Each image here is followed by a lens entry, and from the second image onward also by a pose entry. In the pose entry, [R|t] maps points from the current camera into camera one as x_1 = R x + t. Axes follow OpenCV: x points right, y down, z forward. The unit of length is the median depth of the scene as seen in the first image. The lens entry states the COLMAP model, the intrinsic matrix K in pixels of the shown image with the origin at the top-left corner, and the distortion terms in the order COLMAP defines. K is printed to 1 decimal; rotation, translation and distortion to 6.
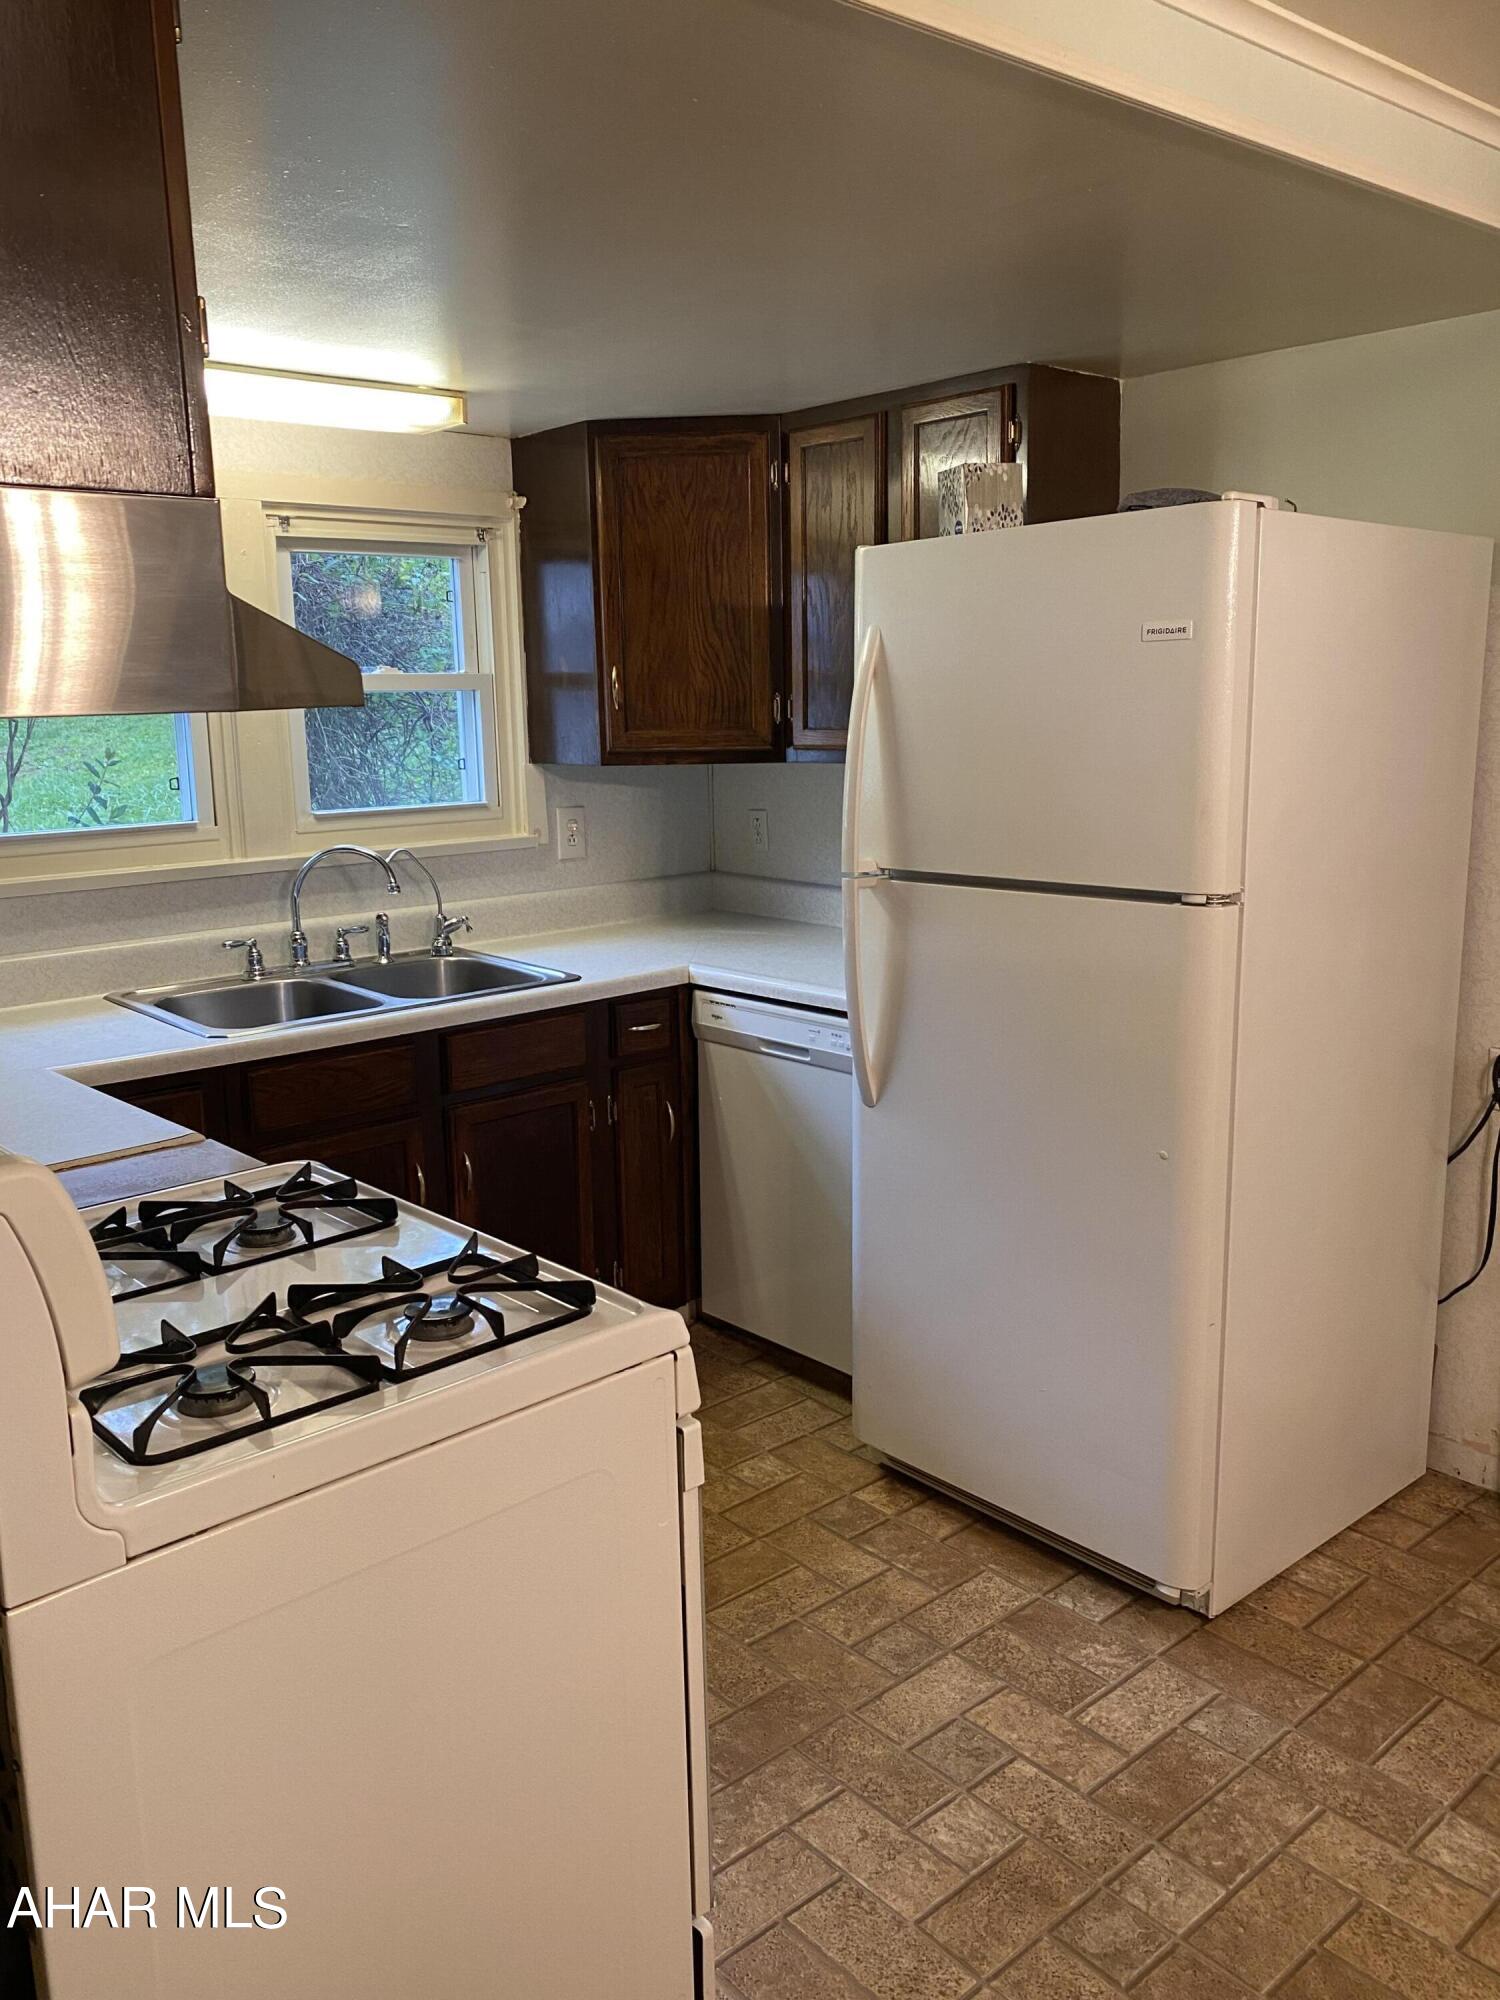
lens RADIAL K [[1565.3, 0, 745.3], [0, 1565.3, 1003.3], [0, 0, 1]] dist [0.024577, -0.028061]
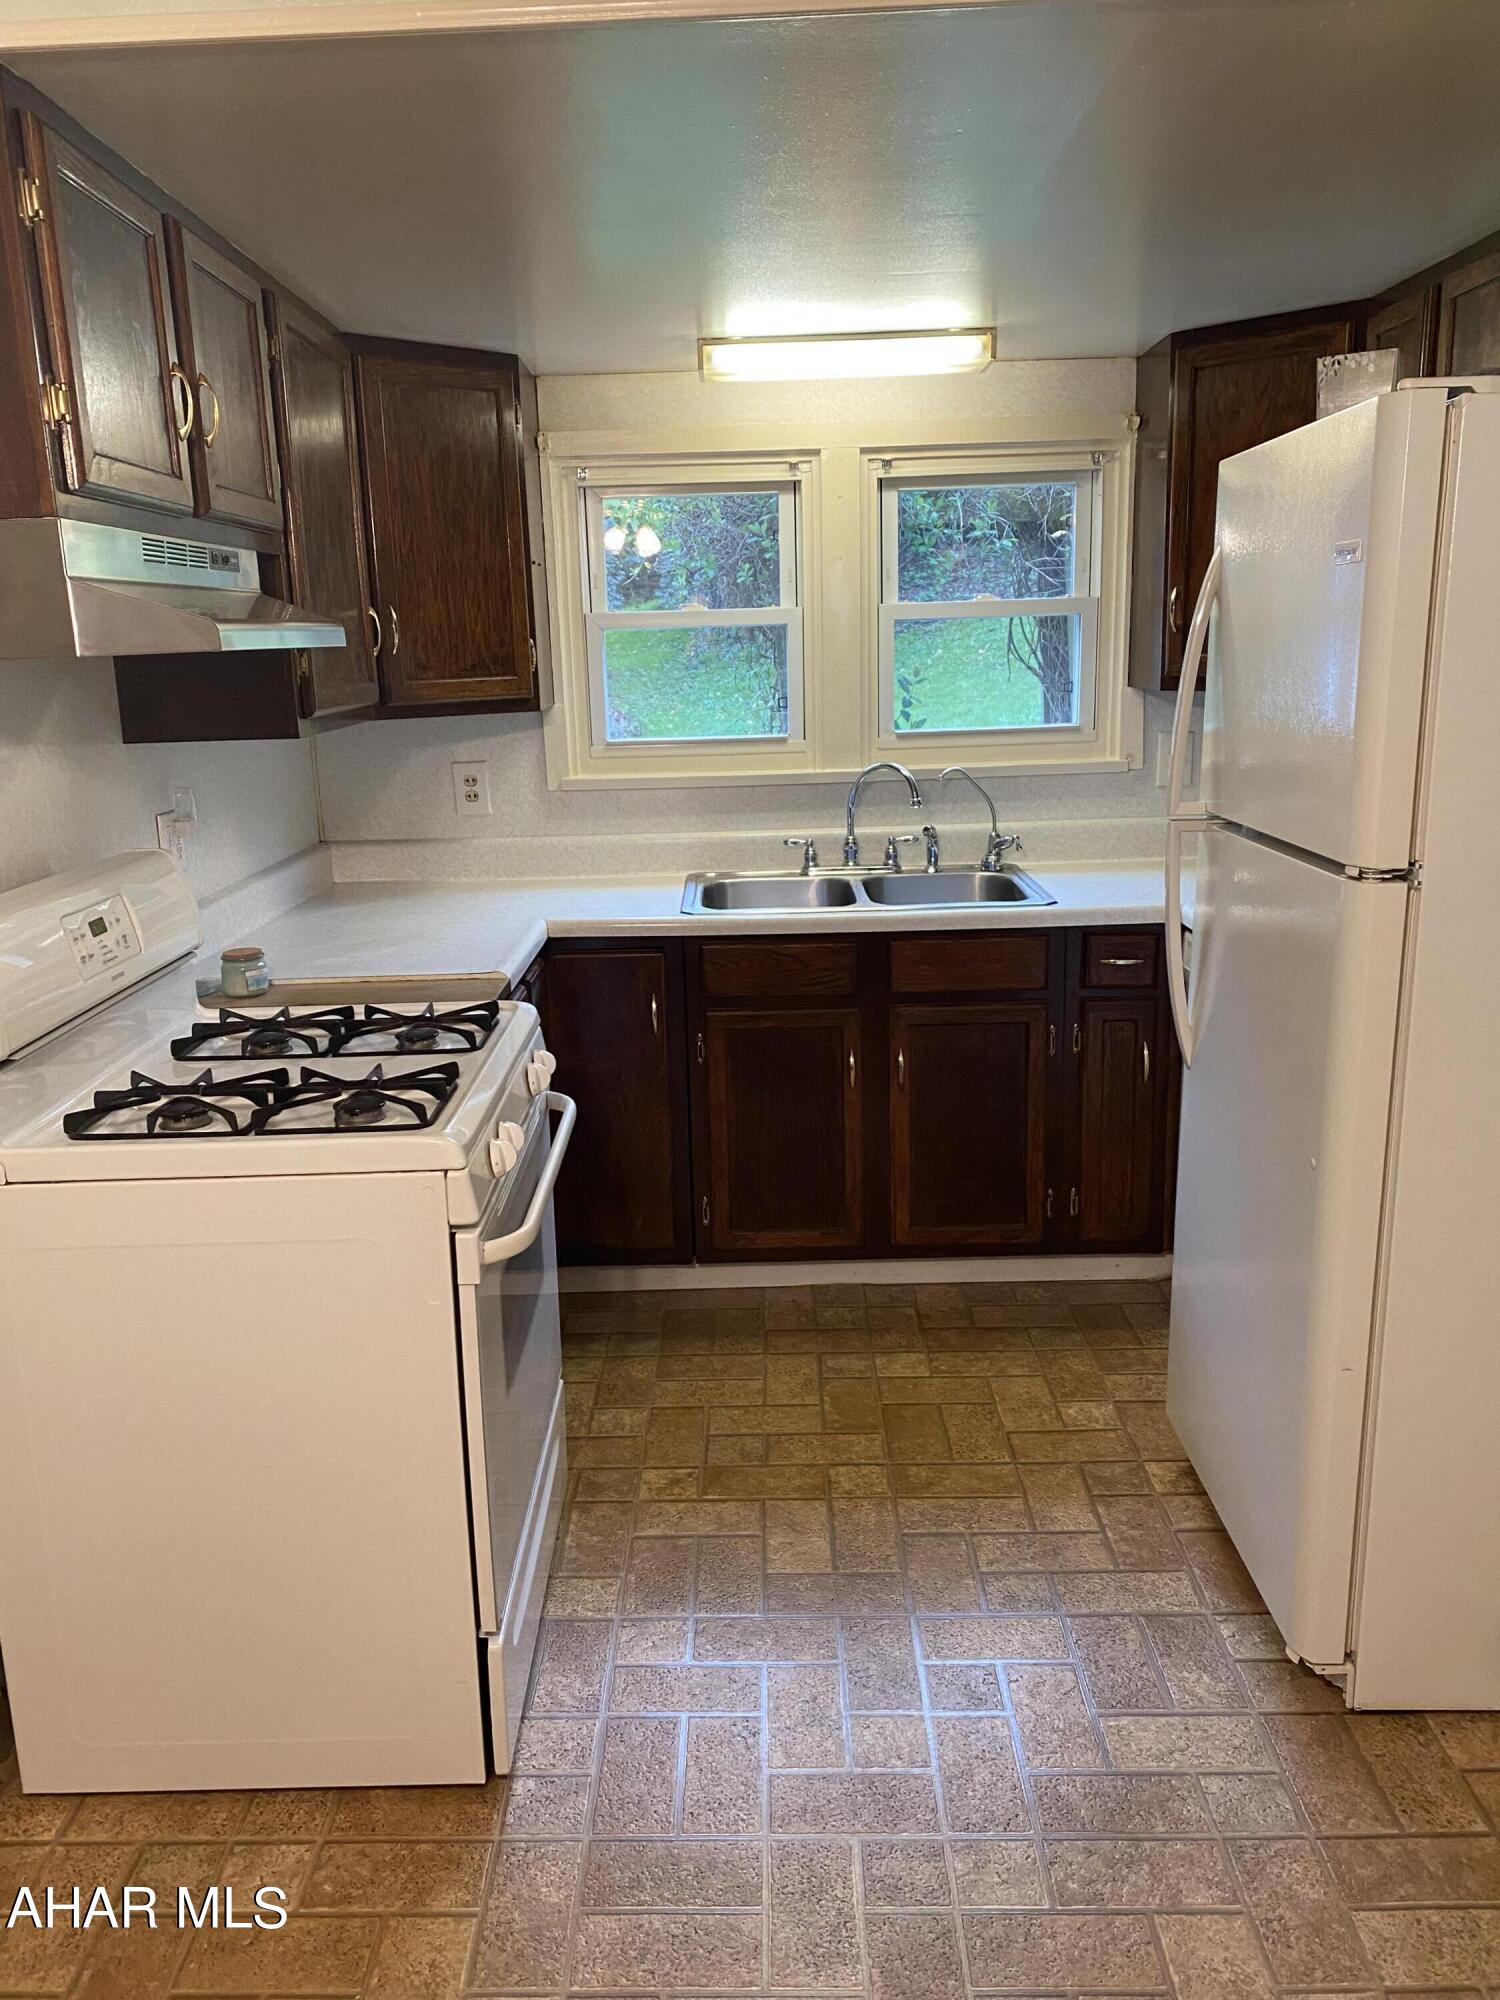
lens RADIAL K [[1565.3, 0, 730.3], [0, 1565.3, 1017.4], [0, 0, 1]] dist [0.024577, -0.028061]
pose [[0.743124, 0.156888, -0.650502, 0.405236], [-0.115403, 0.987608, 0.106356, -0.026822], [0.659128, -0.003966, 0.752021, 0.093603]]
